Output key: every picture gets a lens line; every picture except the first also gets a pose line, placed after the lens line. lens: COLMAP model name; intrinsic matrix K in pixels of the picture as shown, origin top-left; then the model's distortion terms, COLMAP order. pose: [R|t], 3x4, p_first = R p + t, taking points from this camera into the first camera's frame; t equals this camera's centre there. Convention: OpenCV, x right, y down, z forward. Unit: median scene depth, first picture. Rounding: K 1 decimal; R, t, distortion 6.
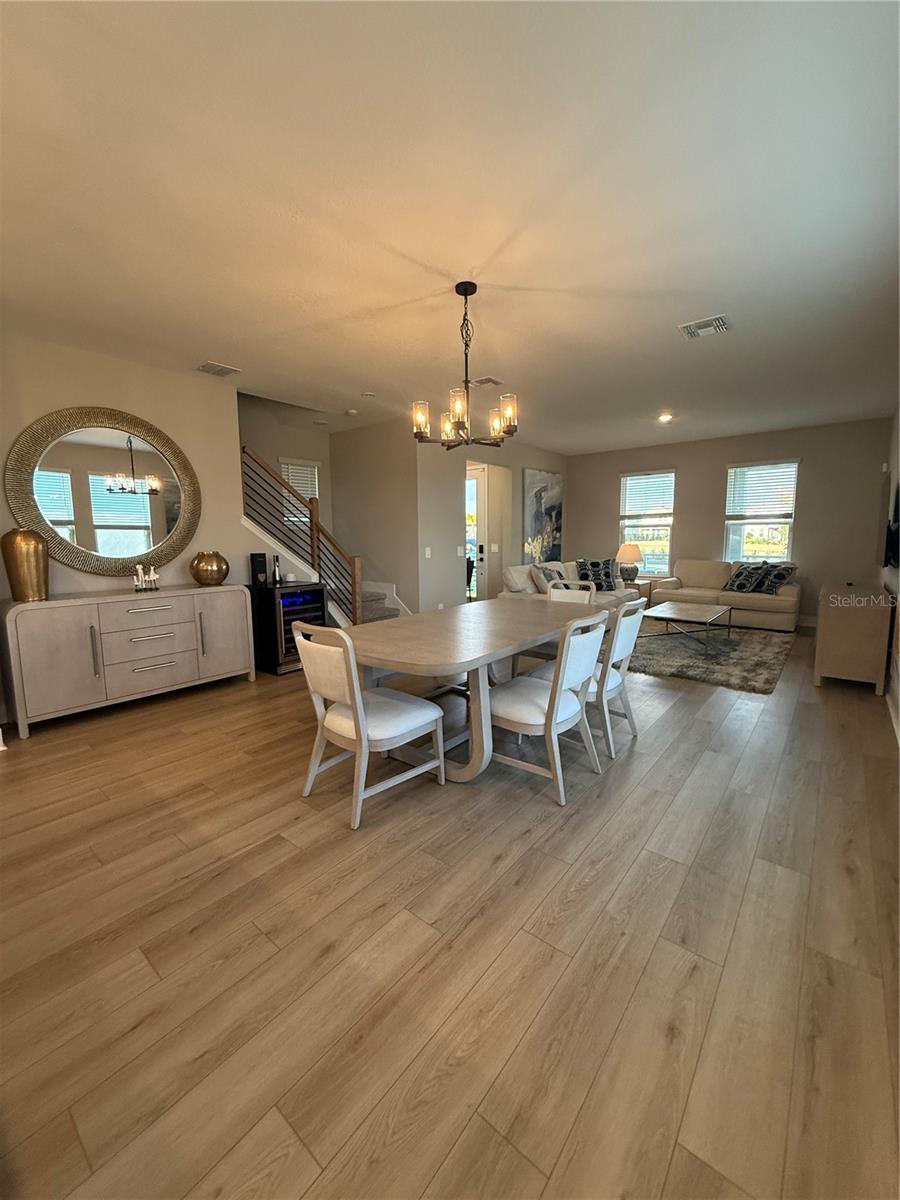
lens RADIAL K [[482.9, 0, 448.8], [0, 482.9, 597.0], [0, 0, 1]] dist [0.000226, 0.000086]
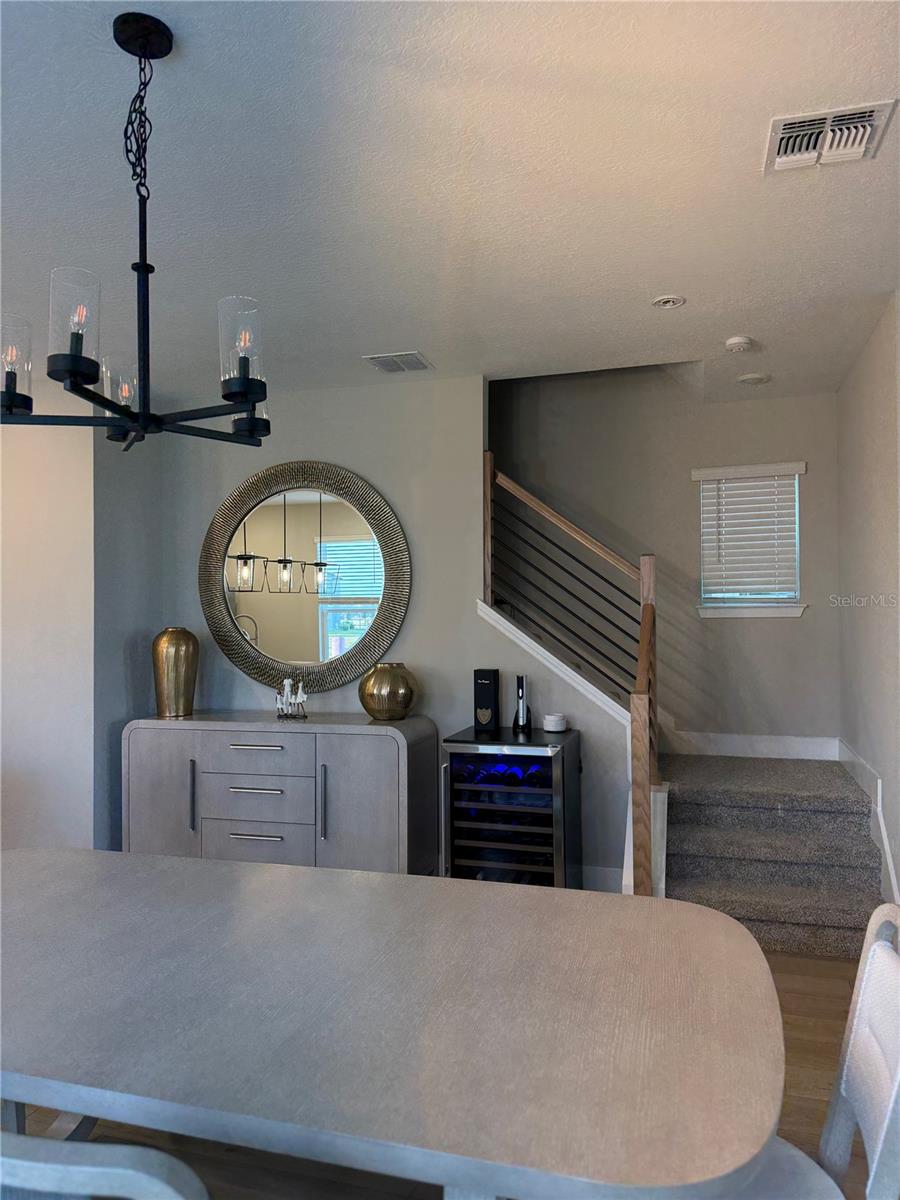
lens RADIAL K [[835.4, 0, 452.8], [0, 835.4, 594.1], [0, 0, 1]] dist [0.011873, 0.001535]
pose [[0.383031, -0.018568, -0.923549, 0.570748], [-0.108906, 0.991917, -0.065110, -0.142777], [0.917293, 0.125519, 0.377913, 0.805093]]
